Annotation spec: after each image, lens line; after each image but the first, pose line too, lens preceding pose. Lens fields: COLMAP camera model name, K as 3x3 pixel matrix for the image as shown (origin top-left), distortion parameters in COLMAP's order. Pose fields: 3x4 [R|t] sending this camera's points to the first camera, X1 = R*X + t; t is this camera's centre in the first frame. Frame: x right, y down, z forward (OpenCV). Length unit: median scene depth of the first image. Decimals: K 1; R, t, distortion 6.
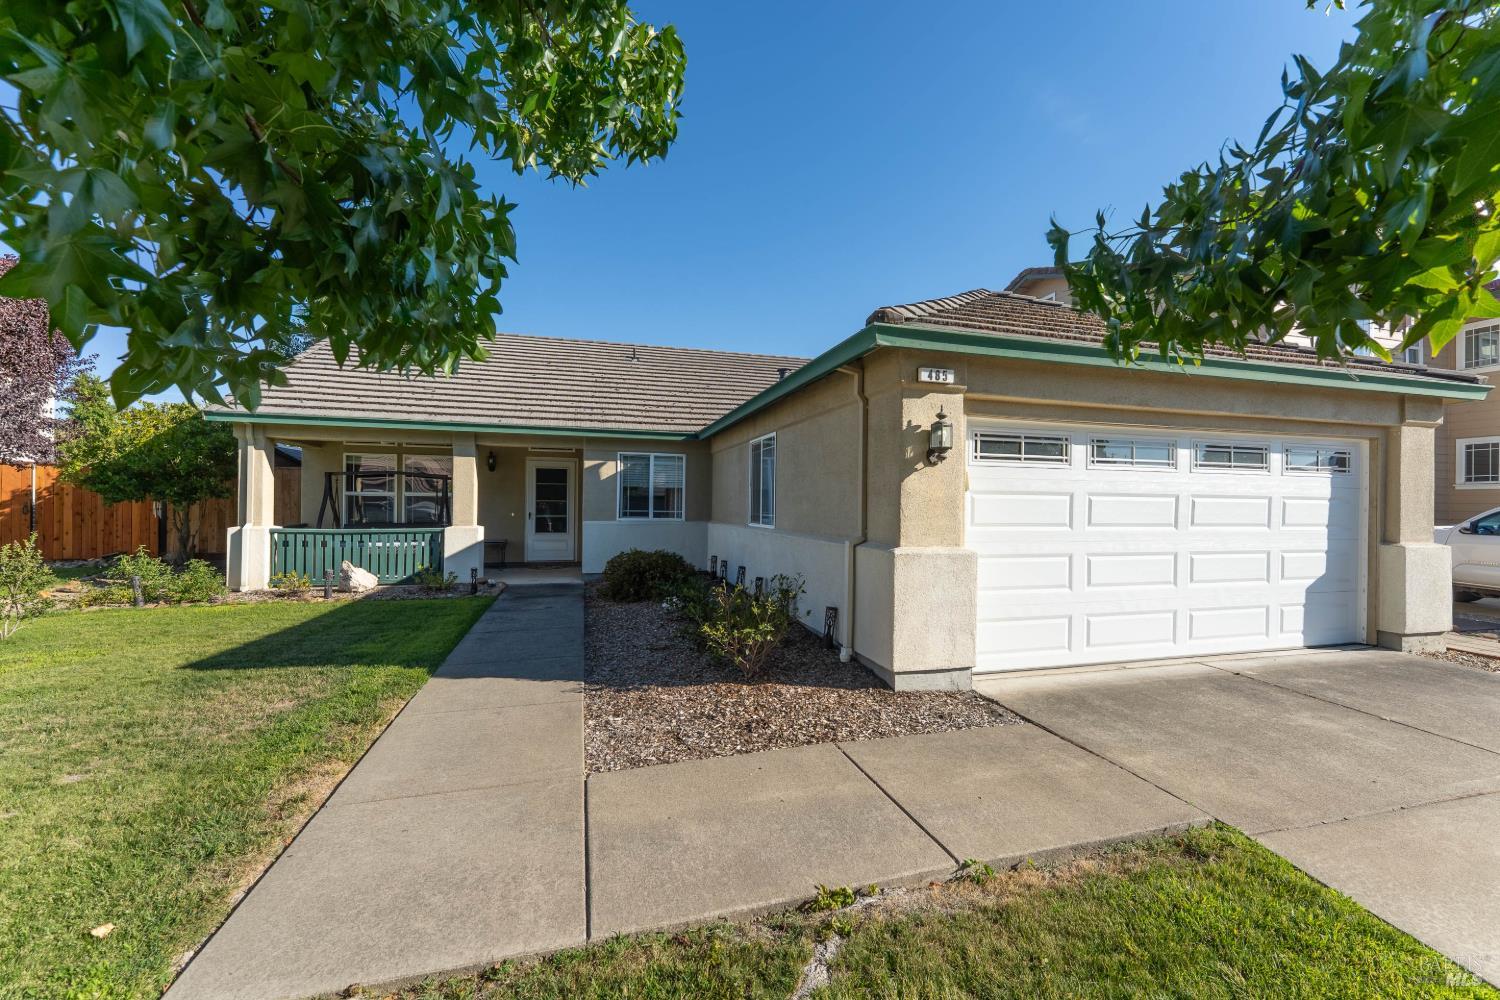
lens RADIAL K [[605.3, 0, 750.0], [0, 605.3, 500.0], [0, 0, 1]] dist [-0.001241, -0.000051]
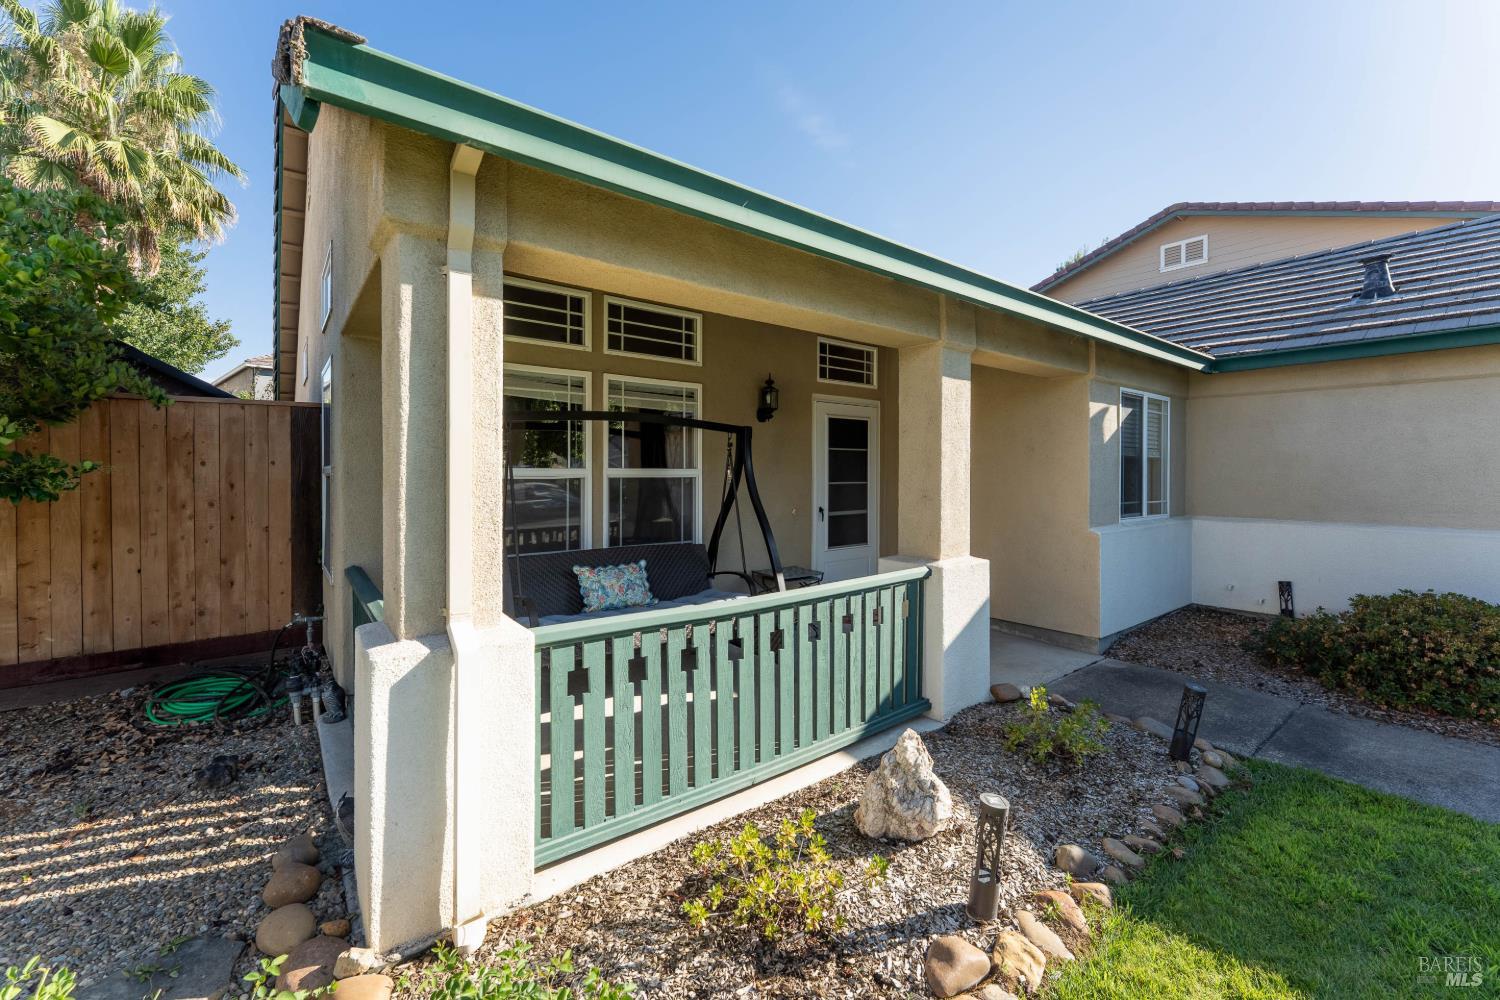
lens RADIAL K [[611.8, 0, 753.0], [0, 611.8, 480.3], [0, 0, 1]] dist [0.000069, 0.000165]
pose [[0.925889, -0.012853, 0.377578, -0.797623], [0.004444, 0.999722, 0.023135, -0.017209], [-0.377770, -0.019743, 0.925689, 0.739350]]
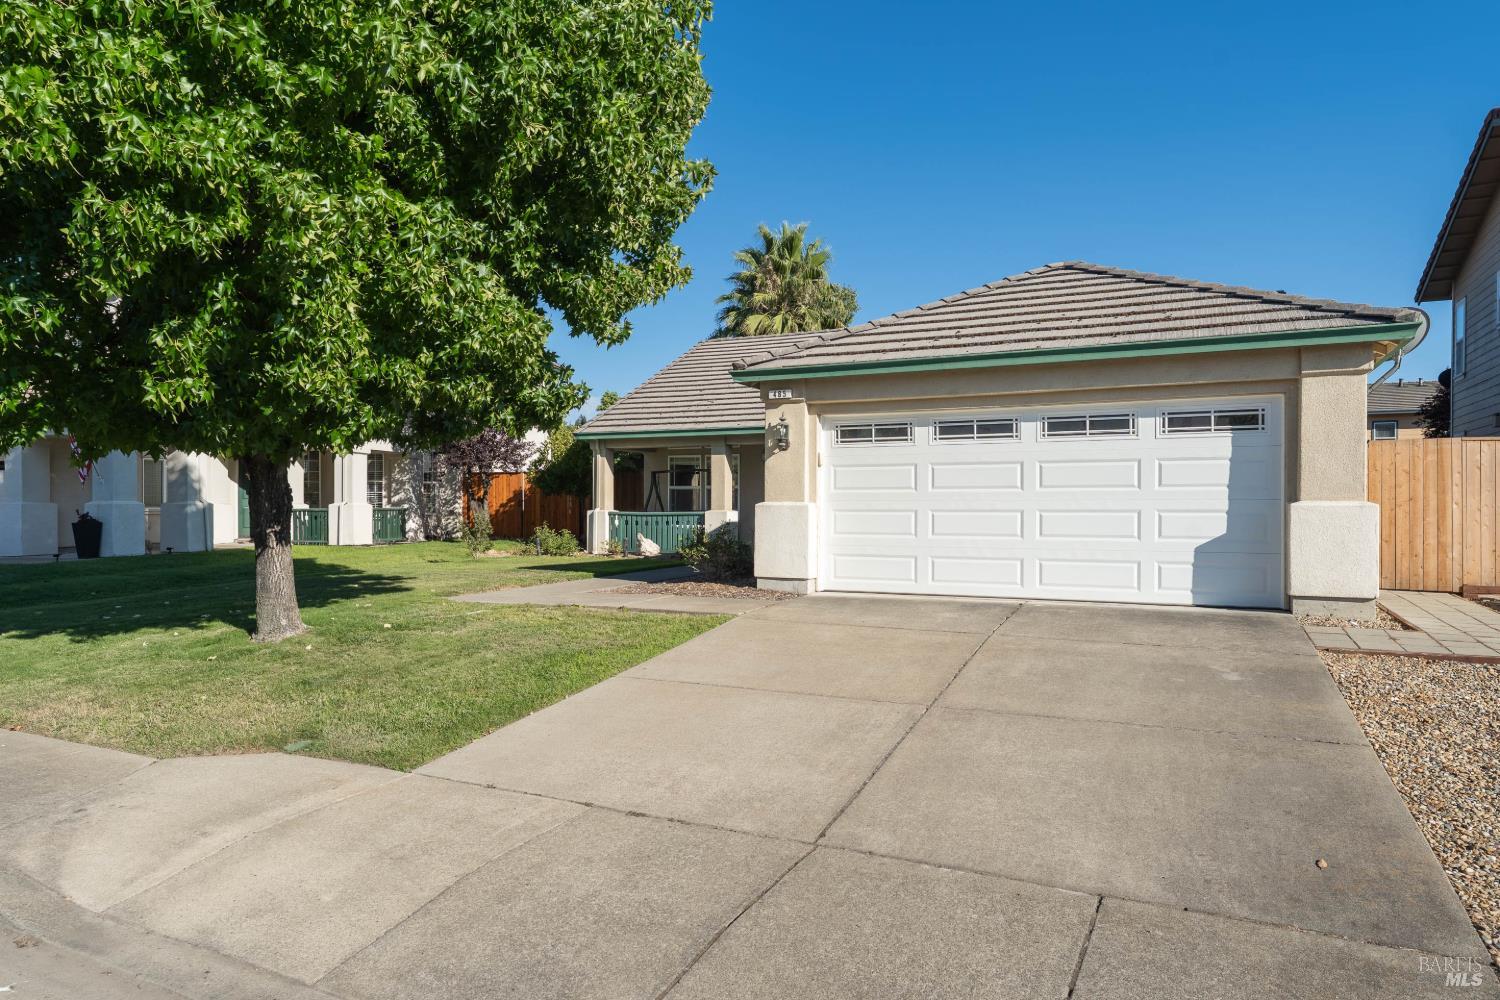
lens RADIAL K [[919.0, 0, 750.0], [0, 919.0, 500.0], [0, 0, 1]] dist [0.001121, 0.000102]
pose [[0.752645, -0.017163, -0.658203, 0.897891], [0.012174, 0.999852, -0.012151, 0.049759], [0.658314, 0.001132, 0.752743, -0.427652]]
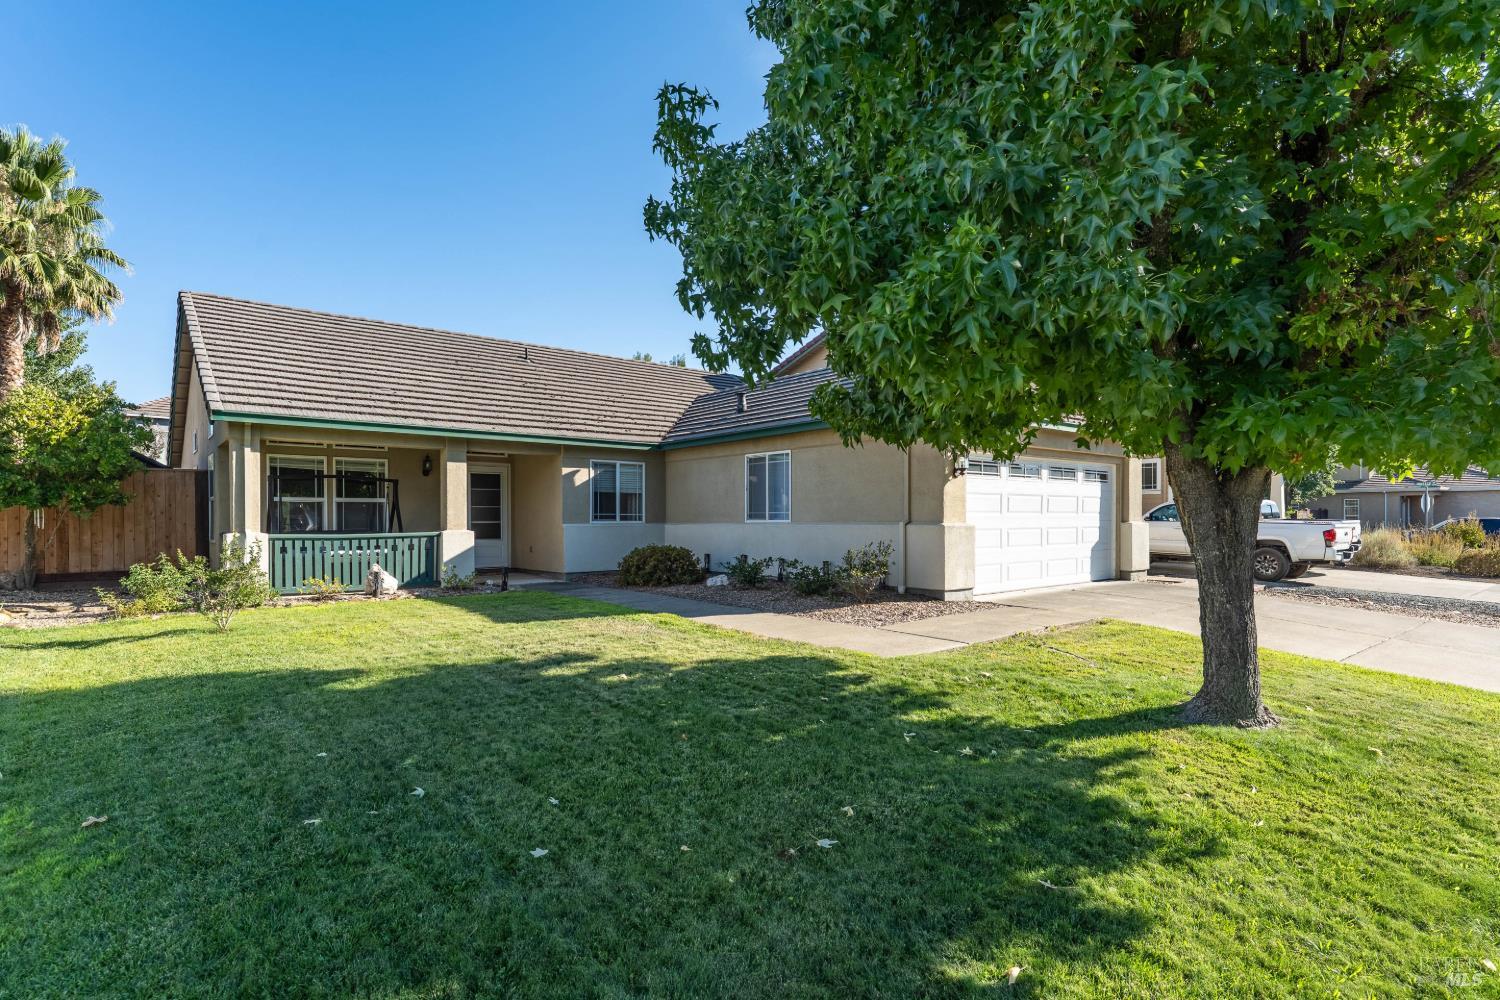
lens RADIAL K [[750.3, 0, 755.0], [0, 750.3, 530.5], [0, 0, 1]] dist [0.004576, 0.001352]
pose [[0.912656, -0.019718, 0.408252, -0.572706], [0.010141, 0.999621, 0.025612, 0.018190], [-0.408602, -0.019235, 0.912510, -0.394368]]
